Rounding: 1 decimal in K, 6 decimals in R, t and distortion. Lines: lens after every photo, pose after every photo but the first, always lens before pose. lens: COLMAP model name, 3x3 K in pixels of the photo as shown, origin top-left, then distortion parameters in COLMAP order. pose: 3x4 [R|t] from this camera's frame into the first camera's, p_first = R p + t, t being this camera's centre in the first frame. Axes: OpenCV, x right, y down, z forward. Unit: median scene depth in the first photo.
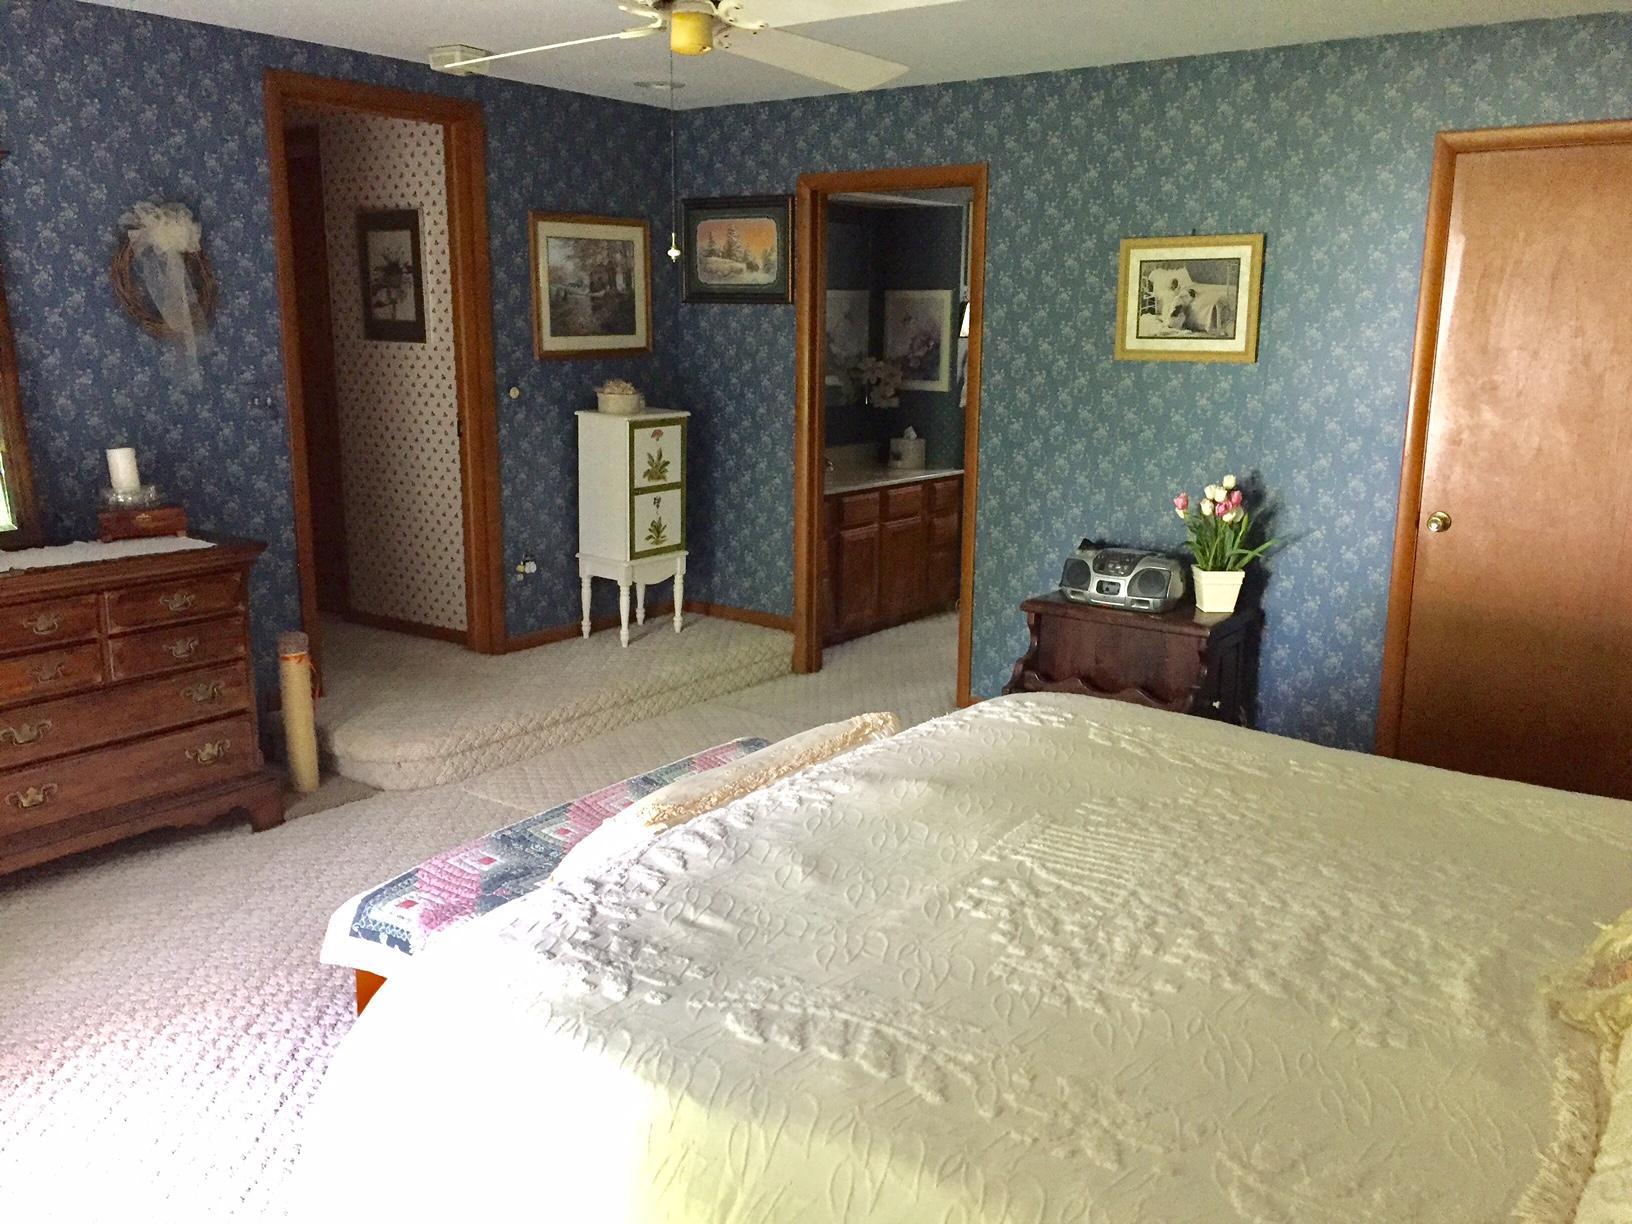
lens RADIAL K [[1396.0, 0, 816.0], [0, 1396.0, 612.0], [0, 0, 1]] dist [0.102450, -0.144088]
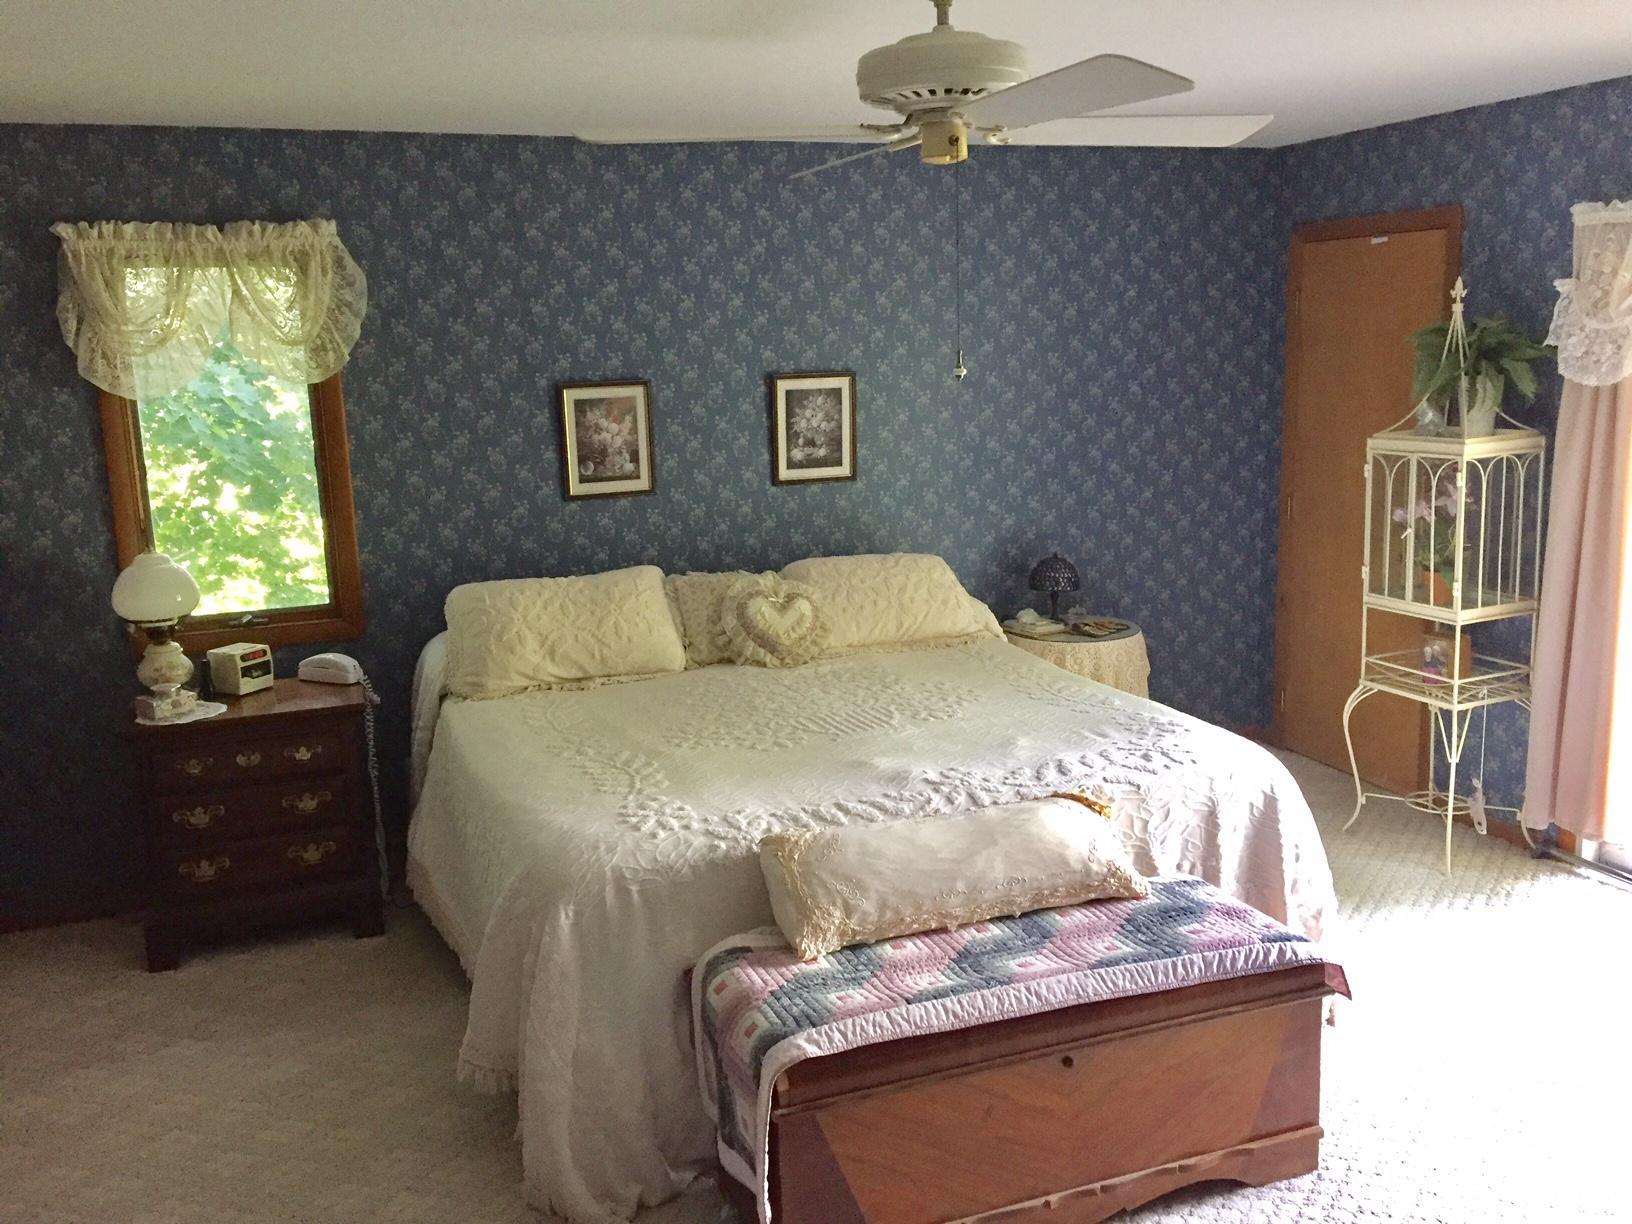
lens RADIAL K [[1396.0, 0, 816.0], [0, 1396.0, 612.0], [0, 0, 1]] dist [0.102450, -0.144088]
pose [[-0.836826, -0.073242, 0.542548, -0.521140], [0.166007, 0.910405, 0.378951, -0.462818], [-0.521694, 0.407182, -0.749692, 1.737047]]
